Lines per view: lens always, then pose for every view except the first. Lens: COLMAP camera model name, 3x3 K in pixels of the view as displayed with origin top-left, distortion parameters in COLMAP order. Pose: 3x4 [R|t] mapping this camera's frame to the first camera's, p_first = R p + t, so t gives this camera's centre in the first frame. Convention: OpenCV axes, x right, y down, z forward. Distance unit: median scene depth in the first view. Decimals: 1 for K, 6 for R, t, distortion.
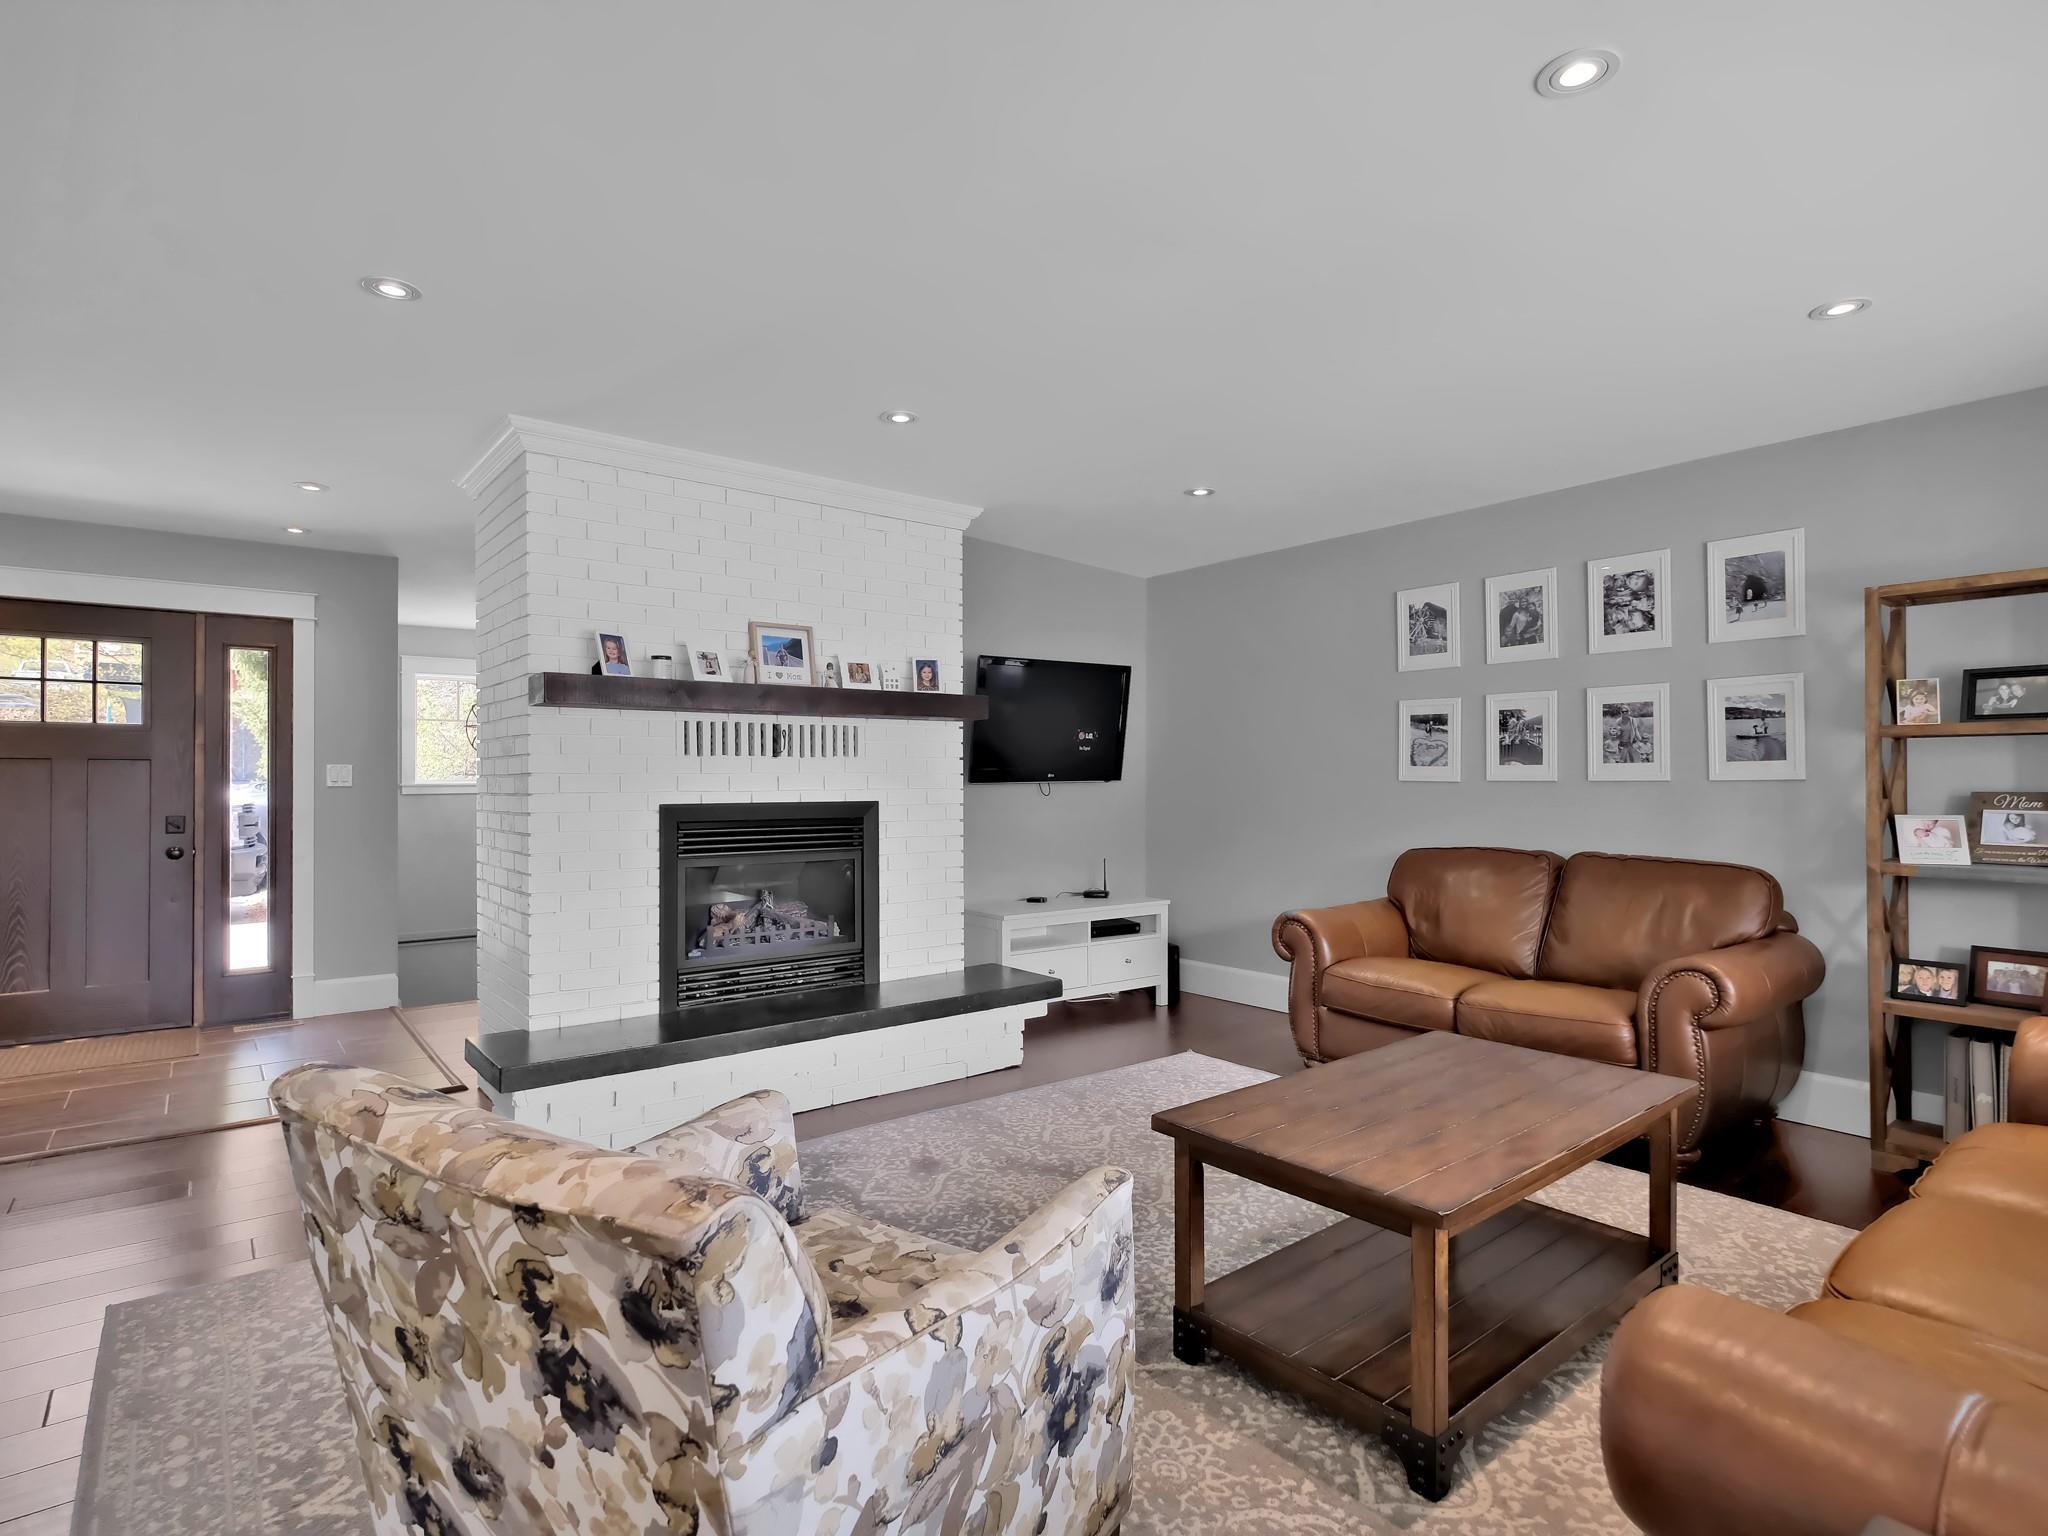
lens RADIAL K [[1061.5, 0, 1020.6], [0, 1061.5, 770.9], [0, 0, 1]] dist [0.000071, -0.000878]
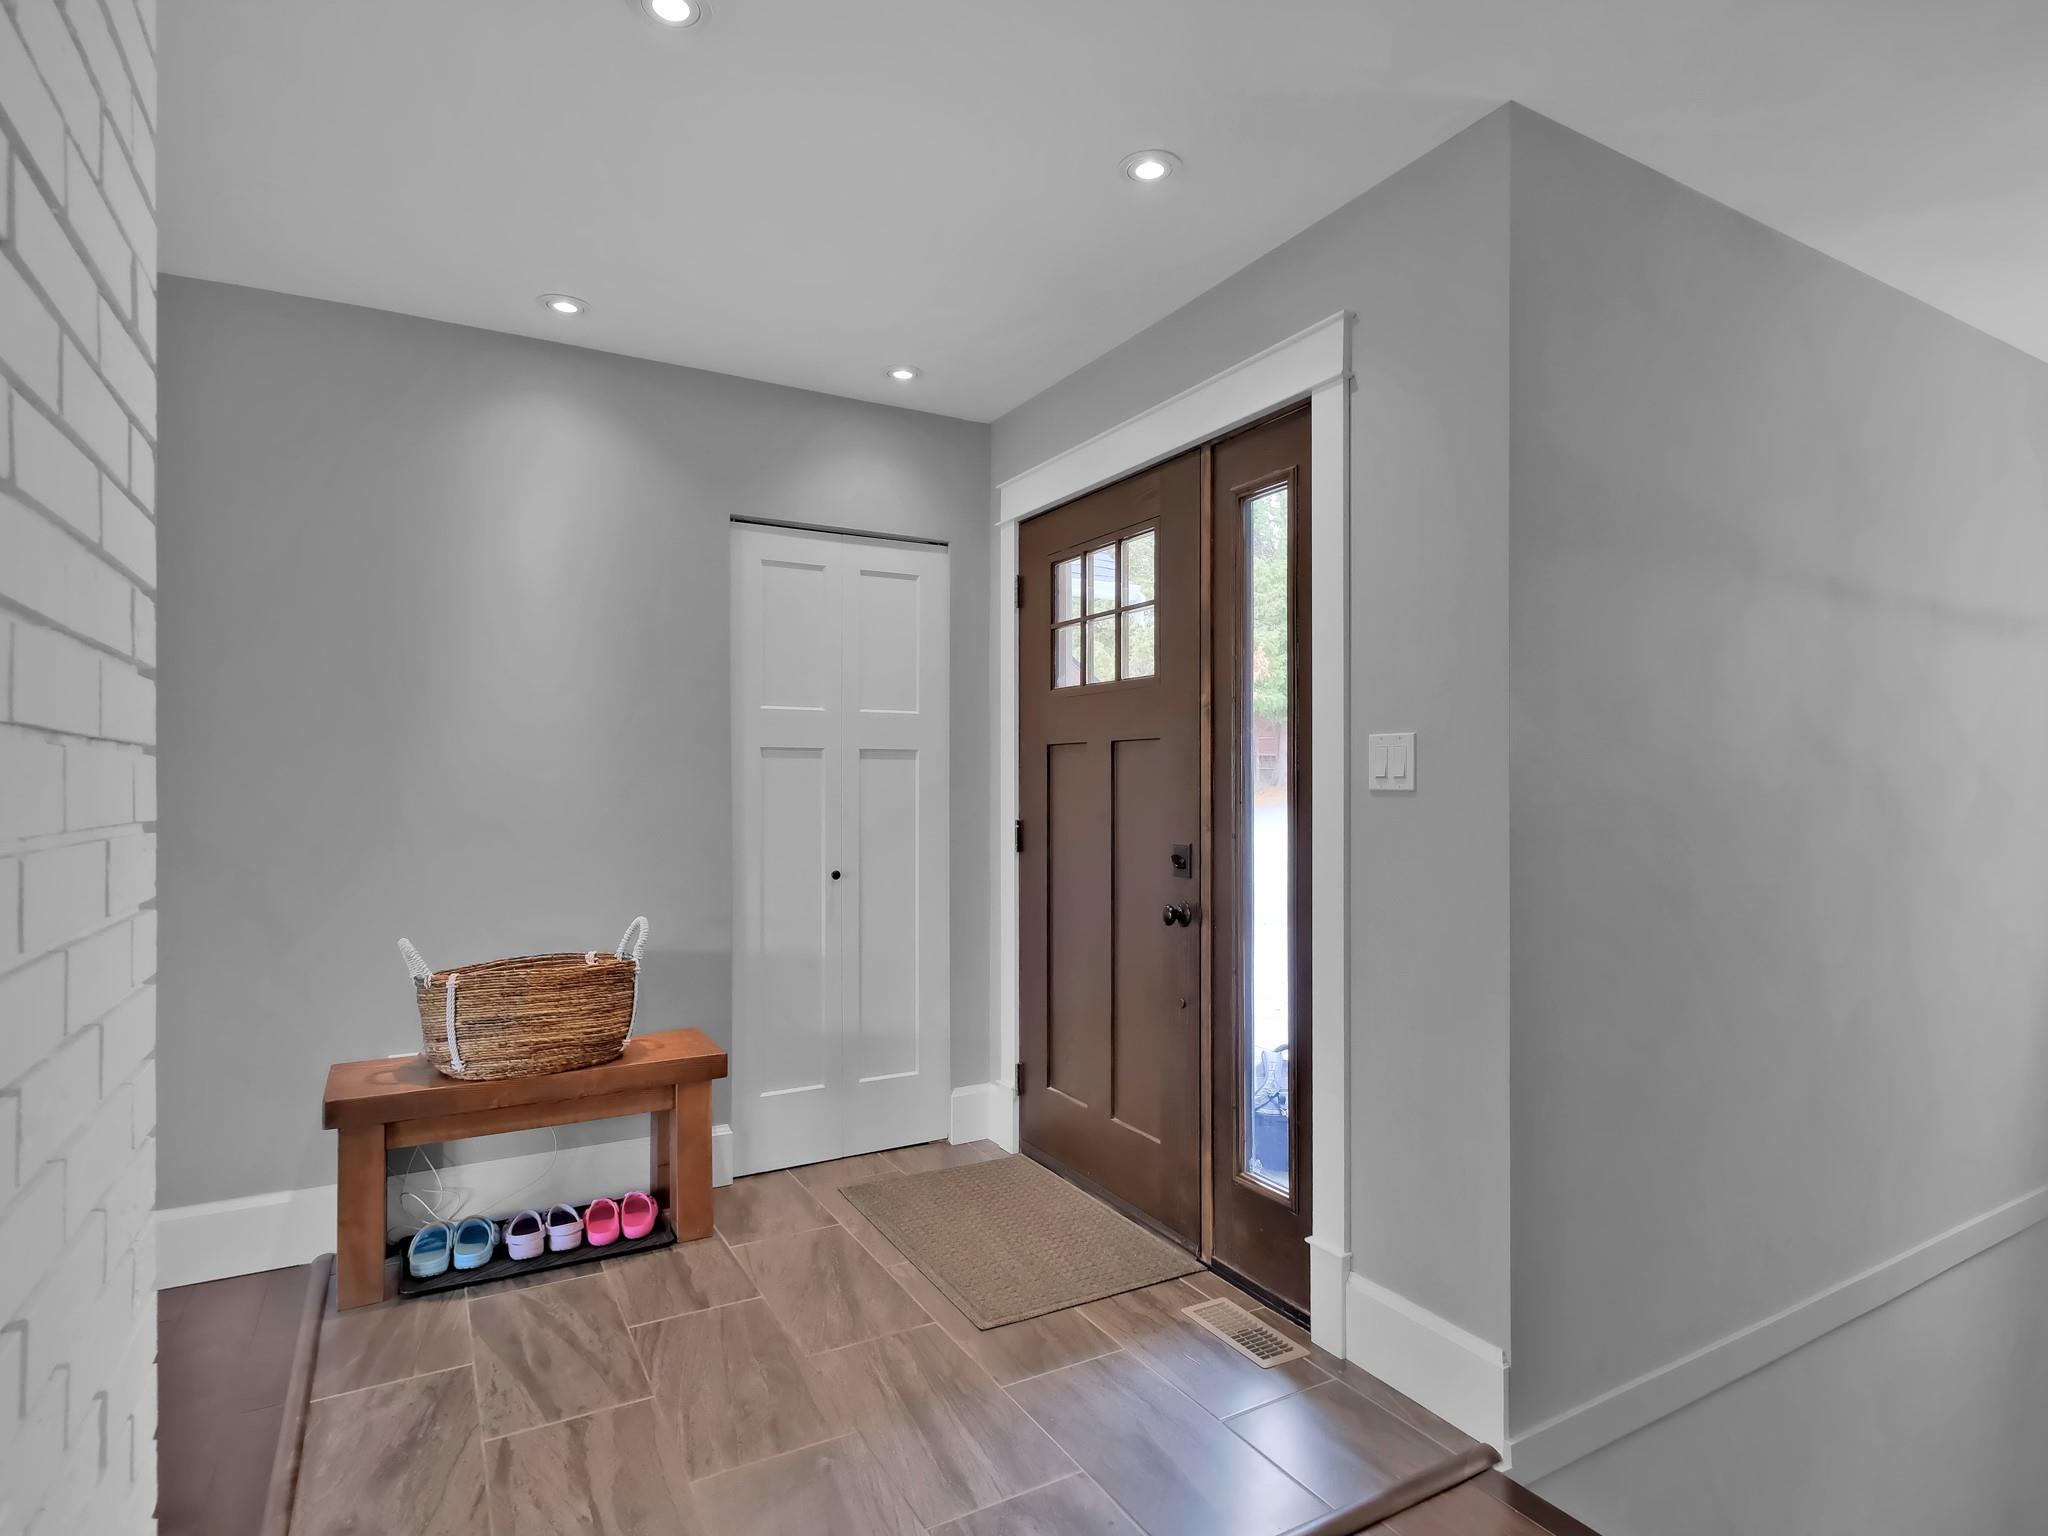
lens RADIAL K [[1061.5, 0, 1008.6], [0, 1061.5, 771.7], [0, 0, 1]] dist [0.000071, -0.000878]
pose [[-0.152366, -0.012966, -0.988239, -0.262964], [0.007086, 0.999874, -0.014211, 0.013778], [0.988299, -0.009168, -0.152255, 0.988882]]
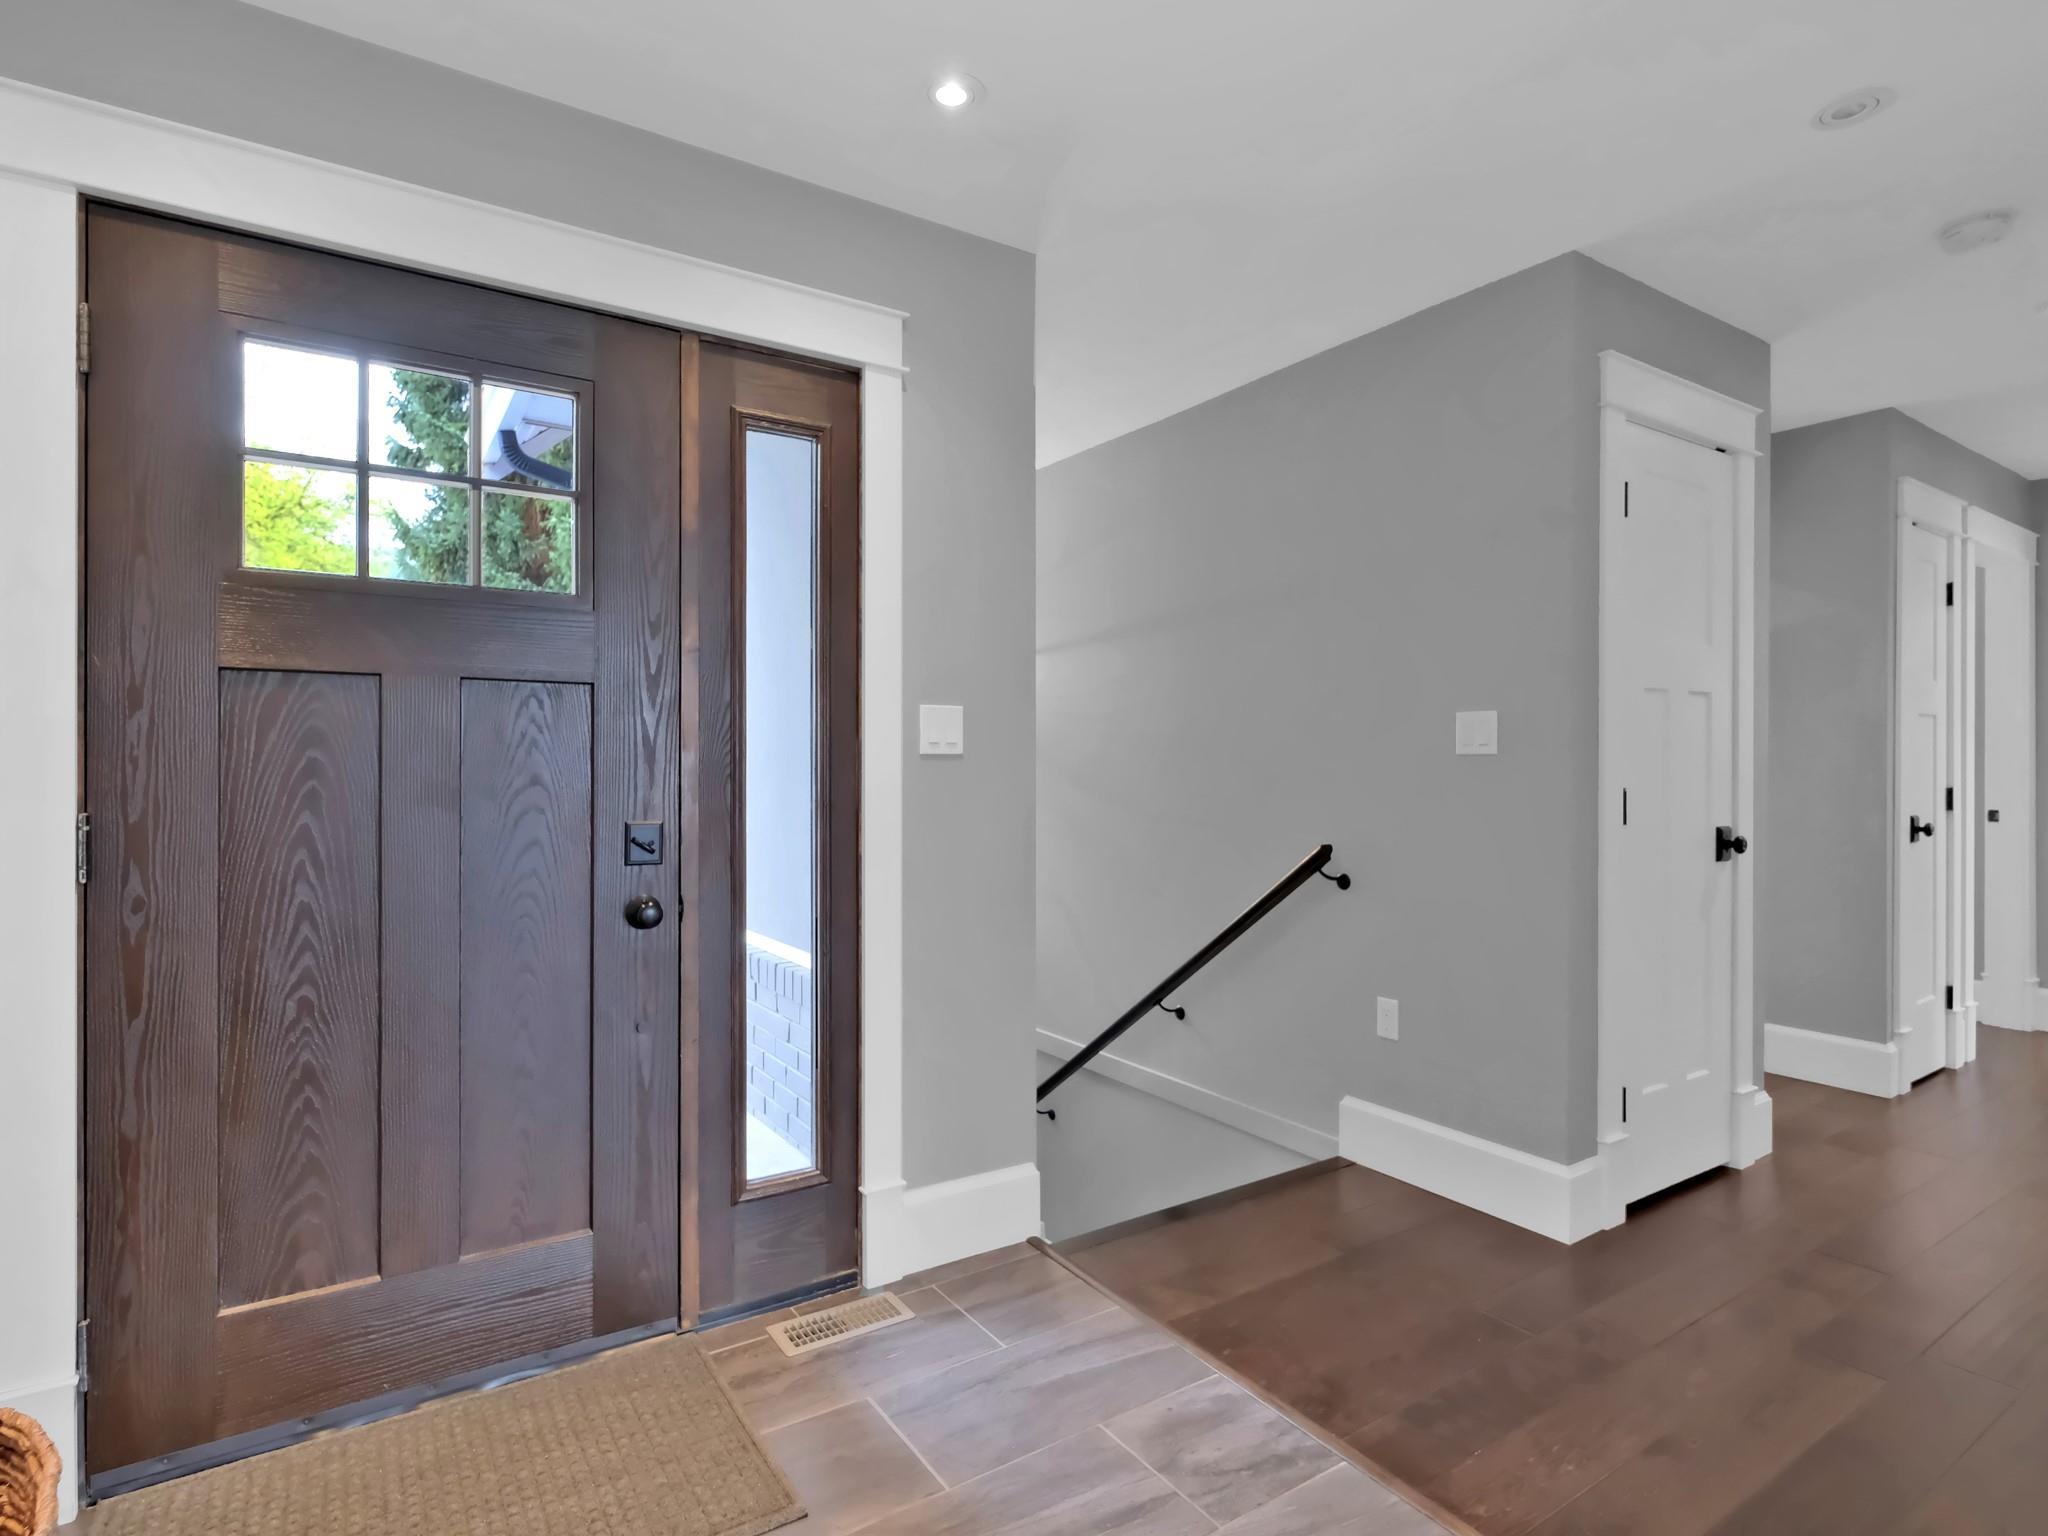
lens RADIAL K [[1061.5, 0, 1012.5], [0, 1061.5, 757.8], [0, 0, 1]] dist [0.000071, -0.000878]
pose [[0.995770, -0.001184, -0.091872, -0.613776], [0.001125, 0.999999, -0.000688, 0.017967], [0.091873, 0.000581, 0.995771, 0.601357]]
